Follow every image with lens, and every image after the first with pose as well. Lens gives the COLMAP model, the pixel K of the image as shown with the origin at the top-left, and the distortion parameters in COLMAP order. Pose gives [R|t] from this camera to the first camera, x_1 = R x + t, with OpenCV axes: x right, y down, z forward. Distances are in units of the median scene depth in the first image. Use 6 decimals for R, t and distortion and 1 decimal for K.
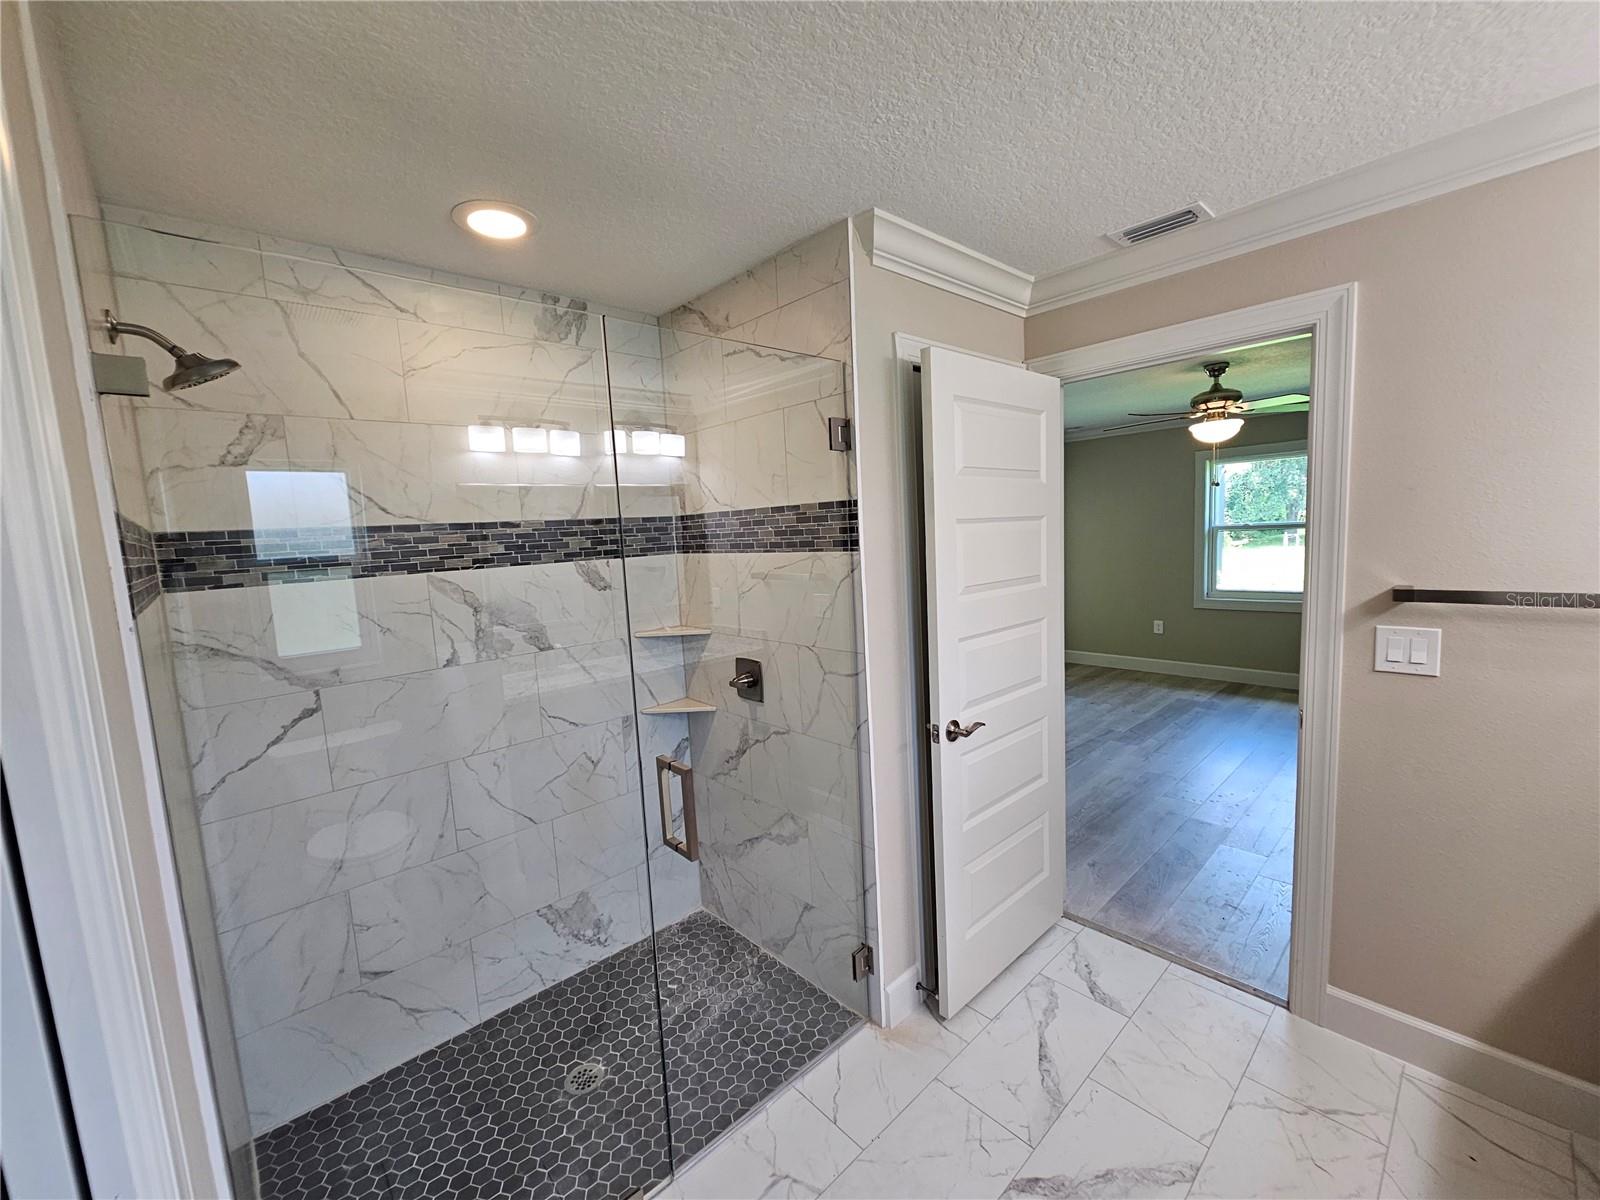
lens RADIAL K [[653.2, 0, 794.7], [0, 653.2, 595.7], [0, 0, 1]] dist [0.000595, -0.000996]
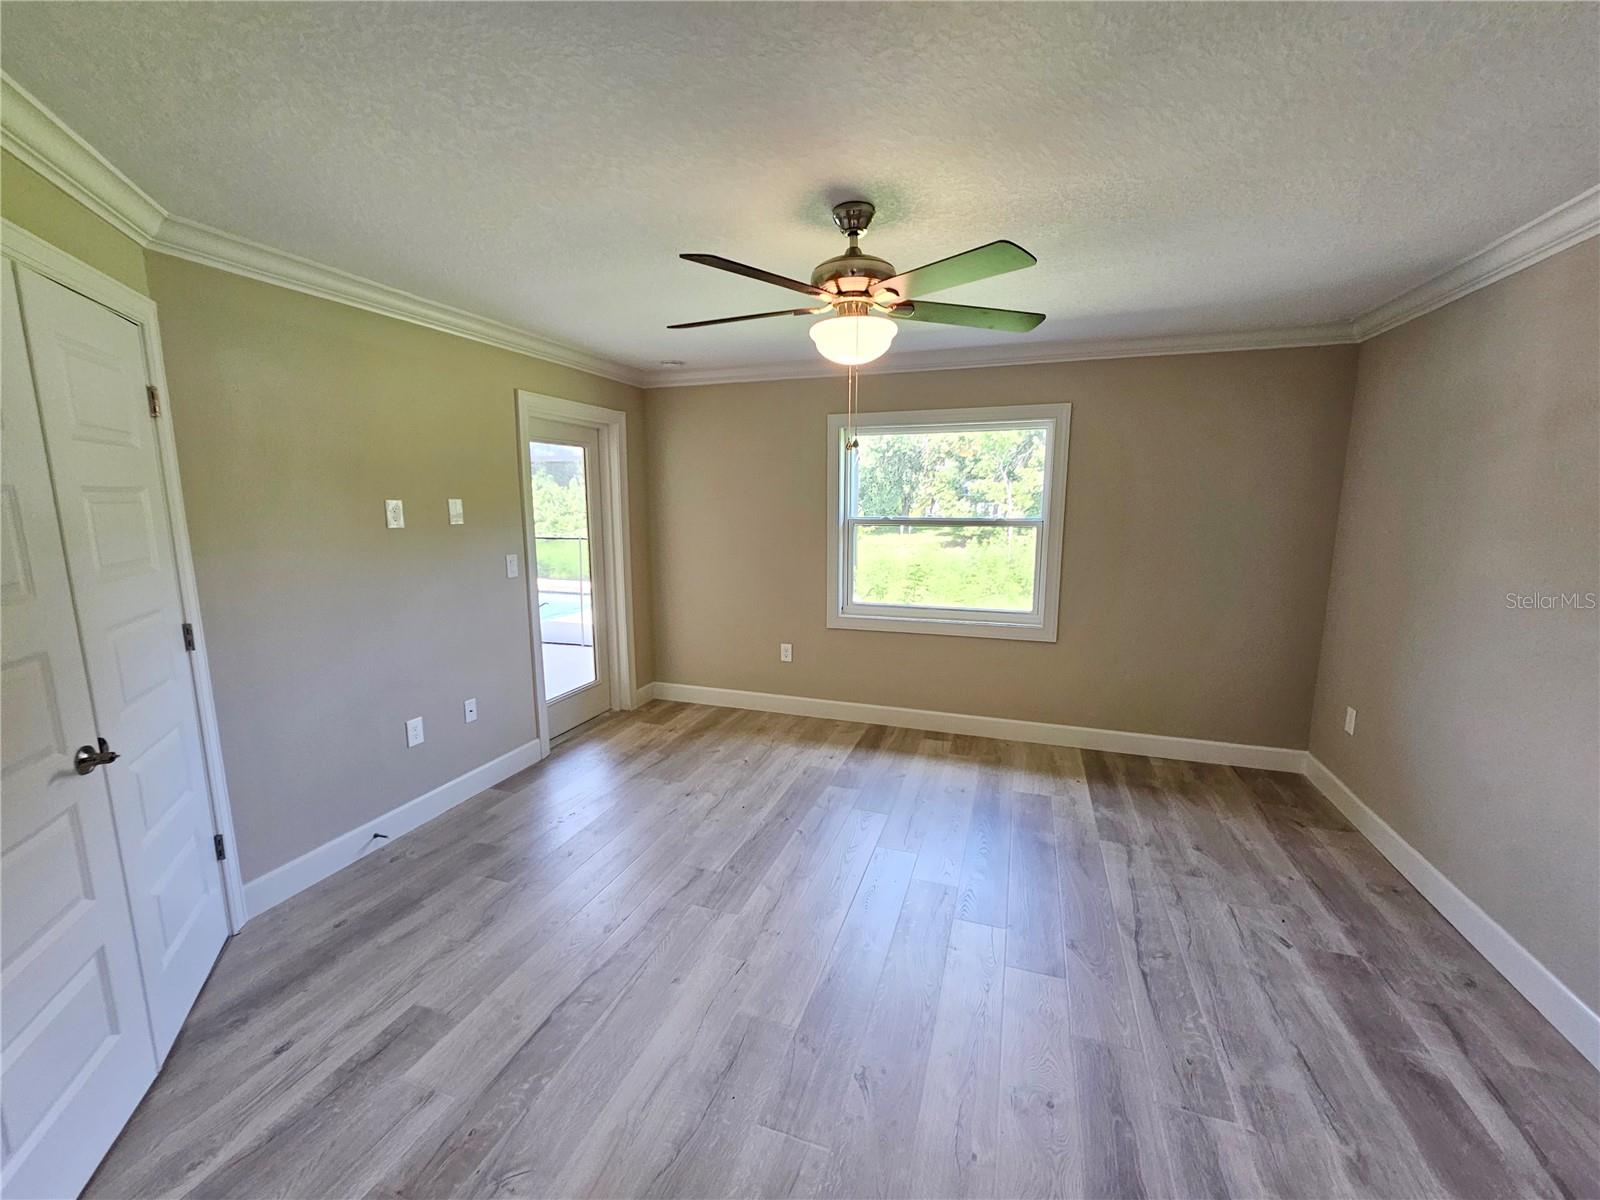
lens RADIAL K [[653.2, 0, 798.6], [0, 653.2, 602.0], [0, 0, 1]] dist [0.000595, -0.000996]
pose [[0.879596, -0.027110, 0.474948, 0.272791], [0.008672, 0.999123, 0.040970, -0.048075], [-0.475642, -0.031919, 0.879060, 0.429216]]
